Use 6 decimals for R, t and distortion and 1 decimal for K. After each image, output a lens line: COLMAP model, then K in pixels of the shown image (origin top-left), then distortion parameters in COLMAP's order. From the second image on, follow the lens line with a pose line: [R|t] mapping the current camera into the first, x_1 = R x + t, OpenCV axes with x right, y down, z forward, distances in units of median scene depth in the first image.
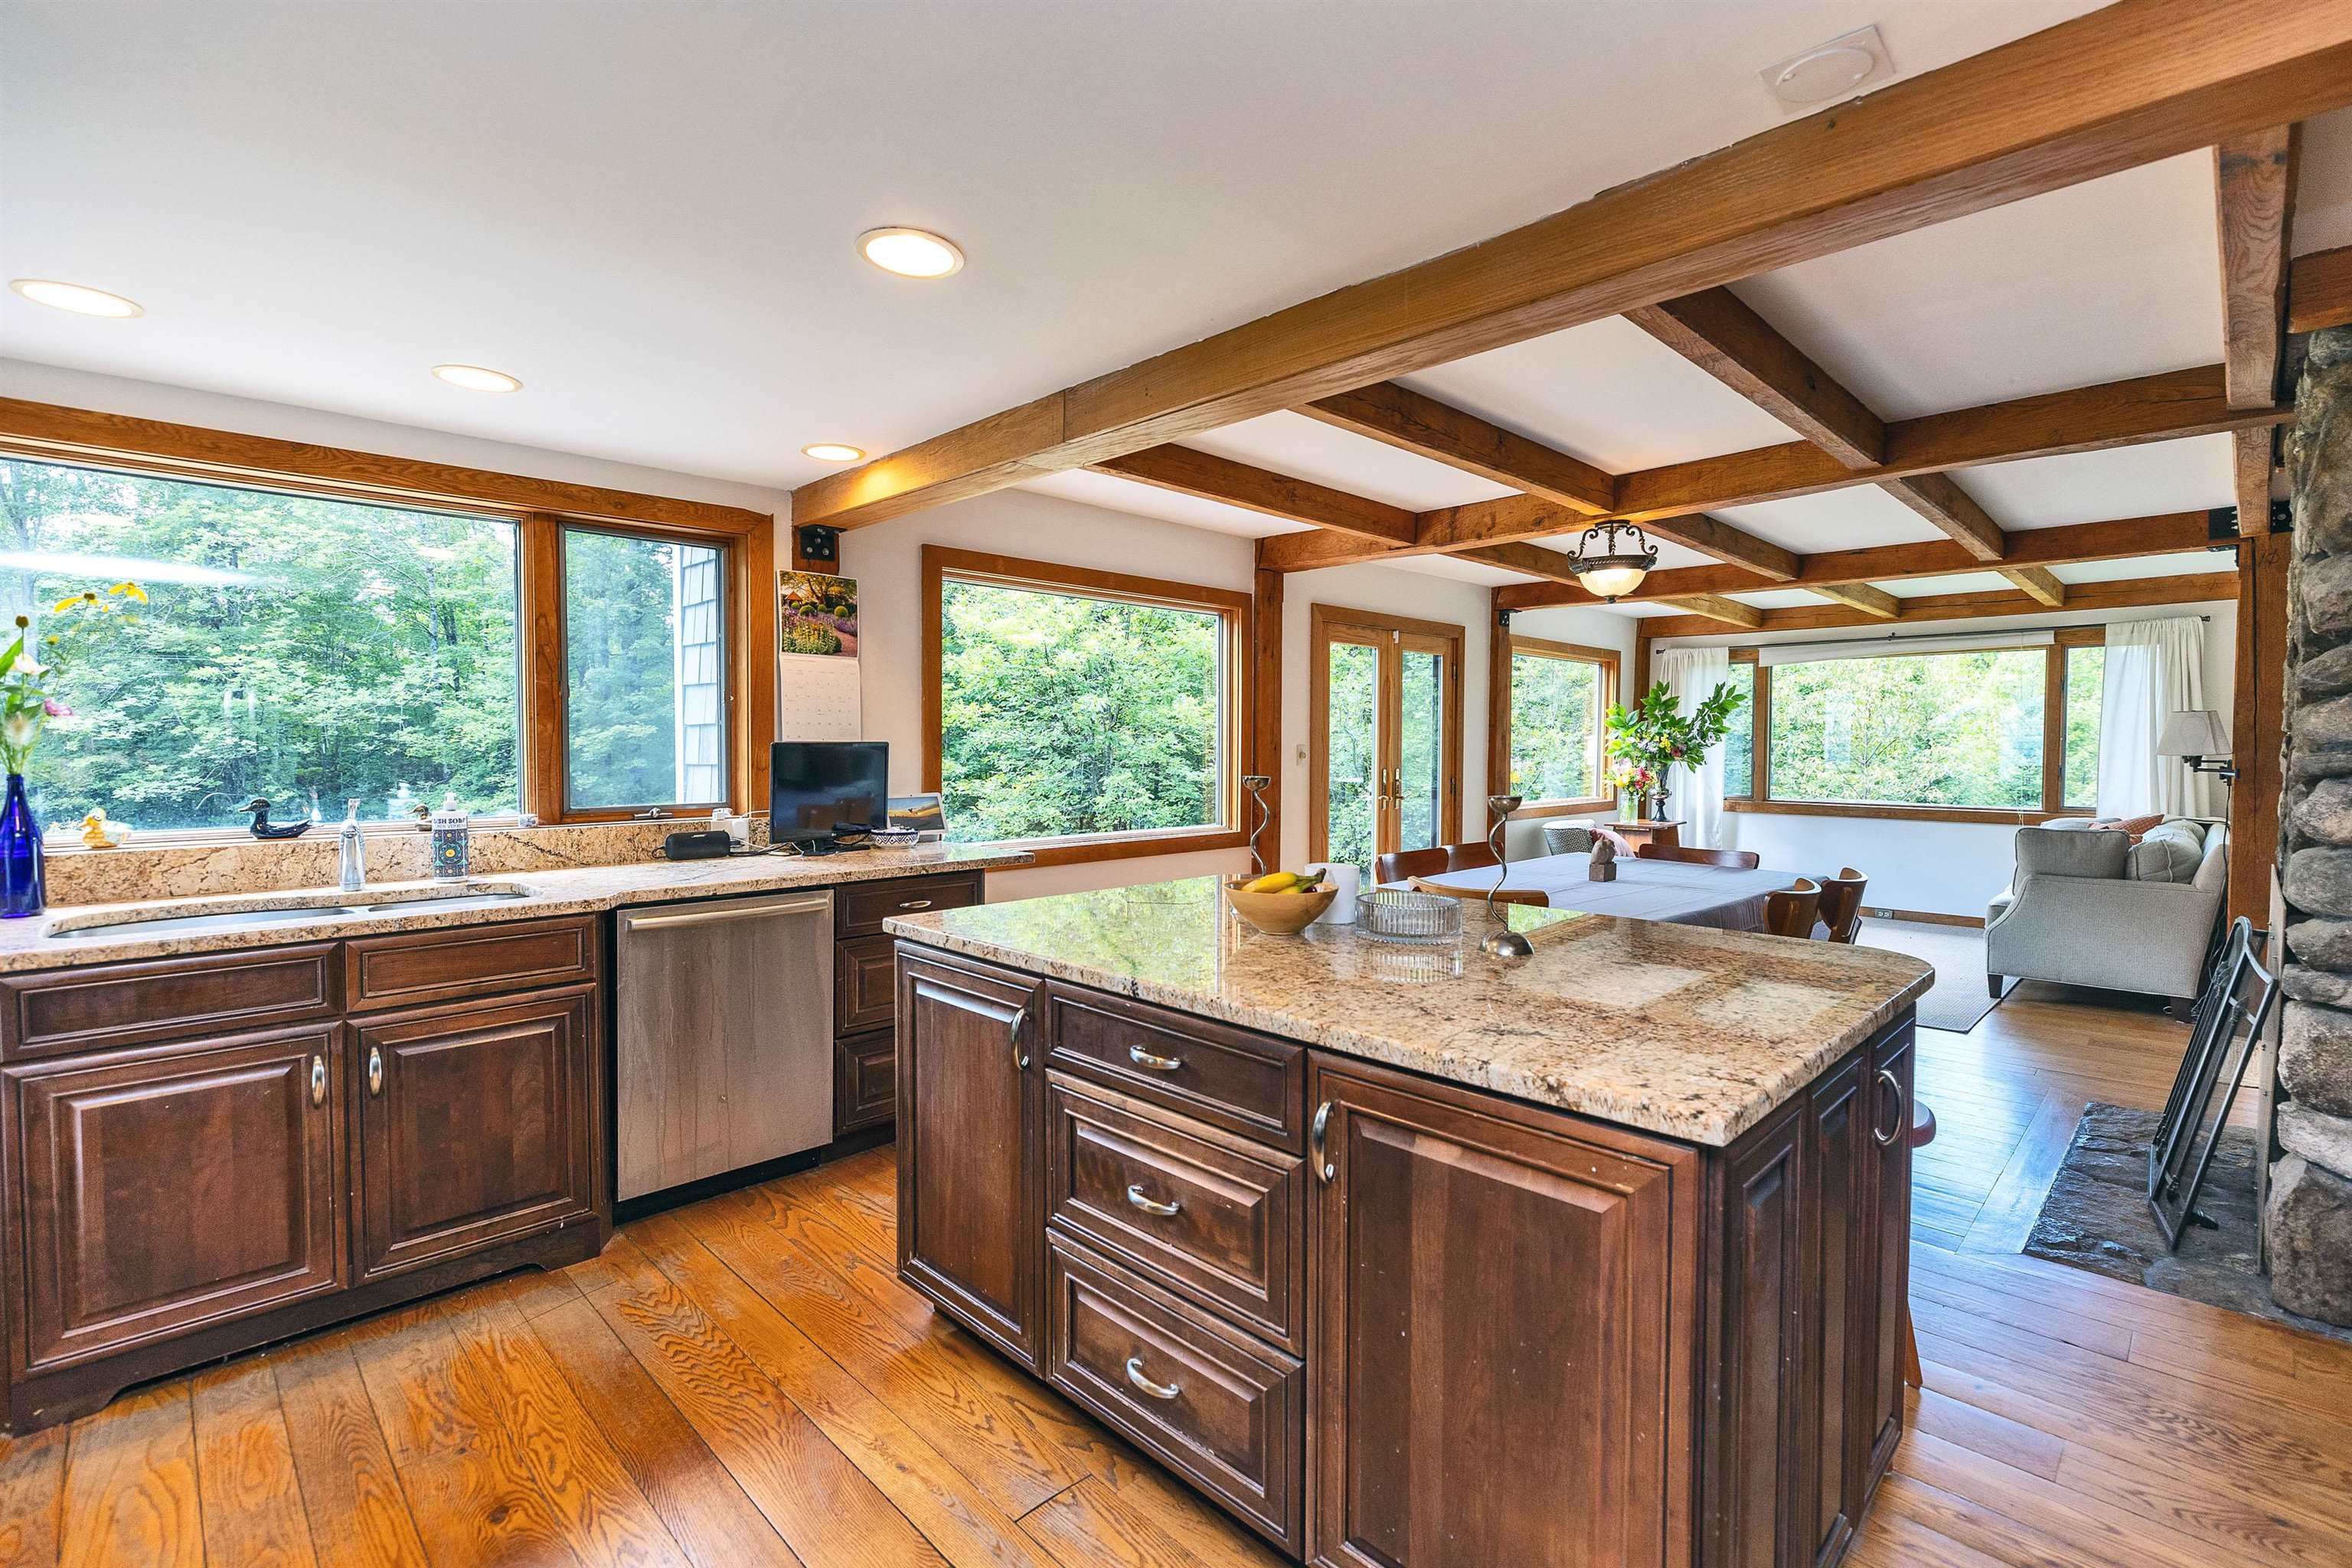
lens RADIAL K [[1063.5, 0, 1150.7], [0, 1063.5, 779.0], [0, 0, 1]] dist [0.003737, -0.000776]
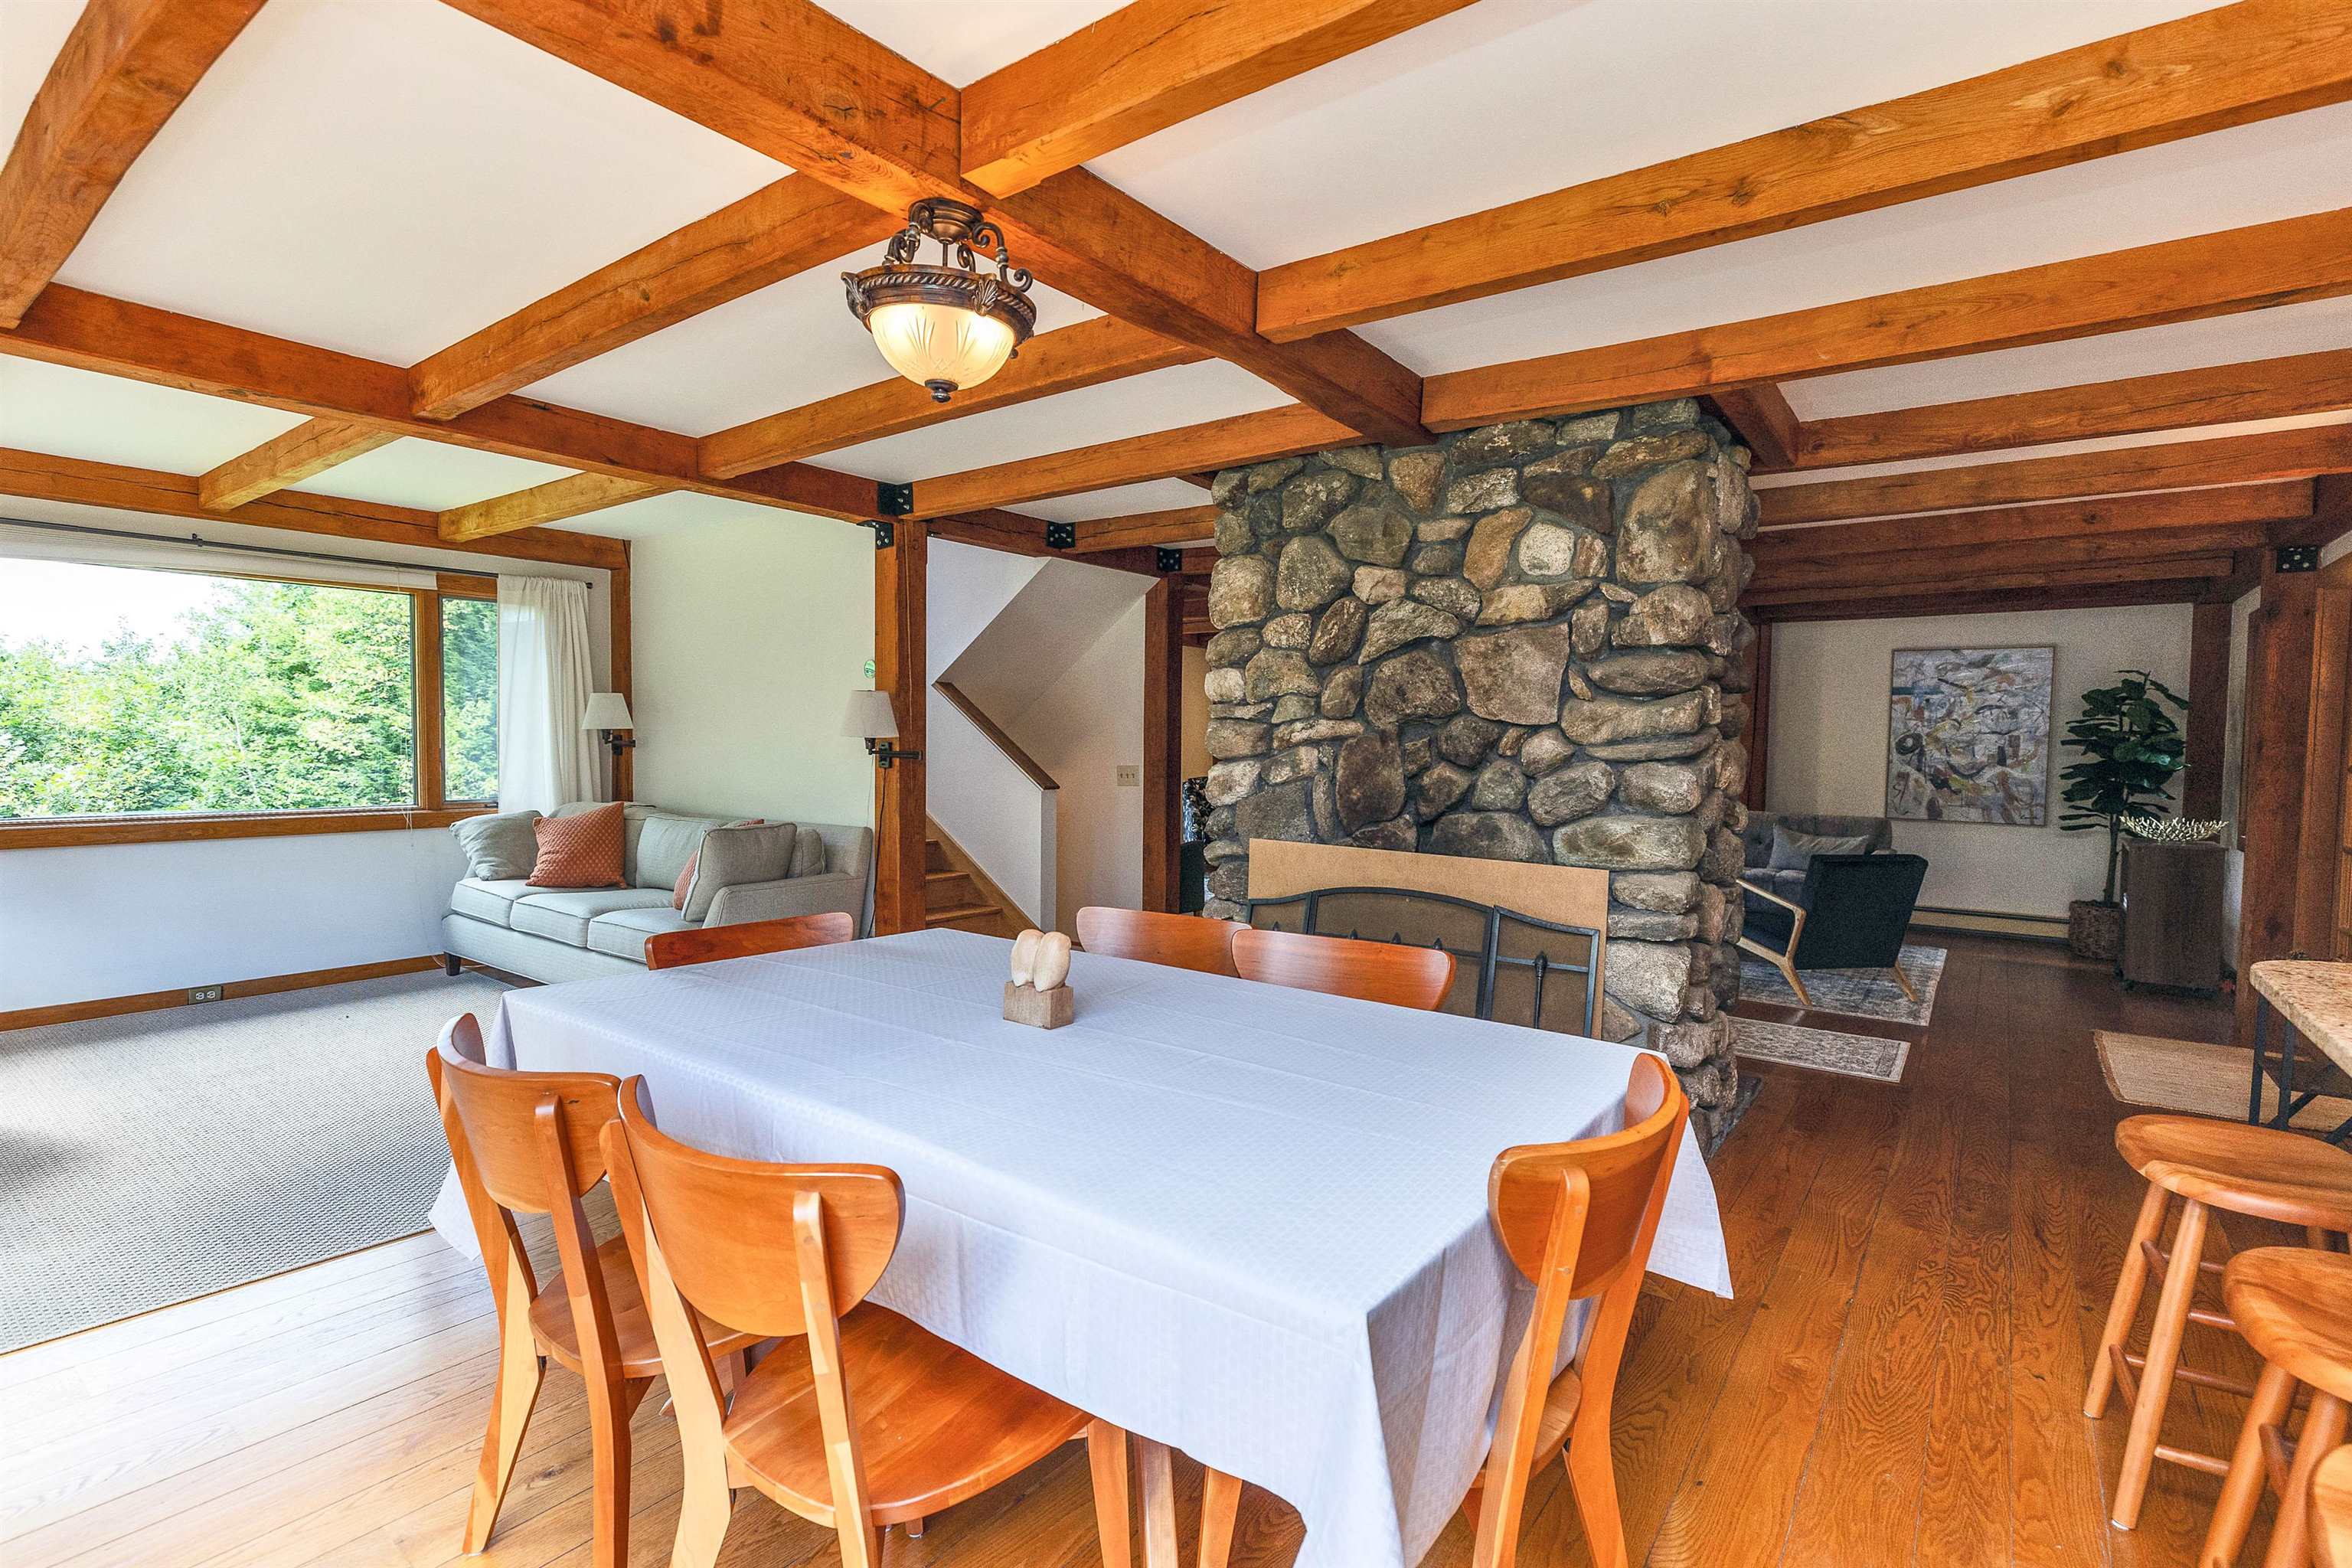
lens RADIAL K [[1063.5, 0, 1177.2], [0, 1063.5, 774.7], [0, 0, 1]] dist [0.003737, -0.000776]
pose [[-0.161625, -0.039392, 0.986066, 0.000935], [0.019464, 0.998881, 0.043094, -0.016767], [-0.986660, 0.026158, -0.160677, 0.607294]]
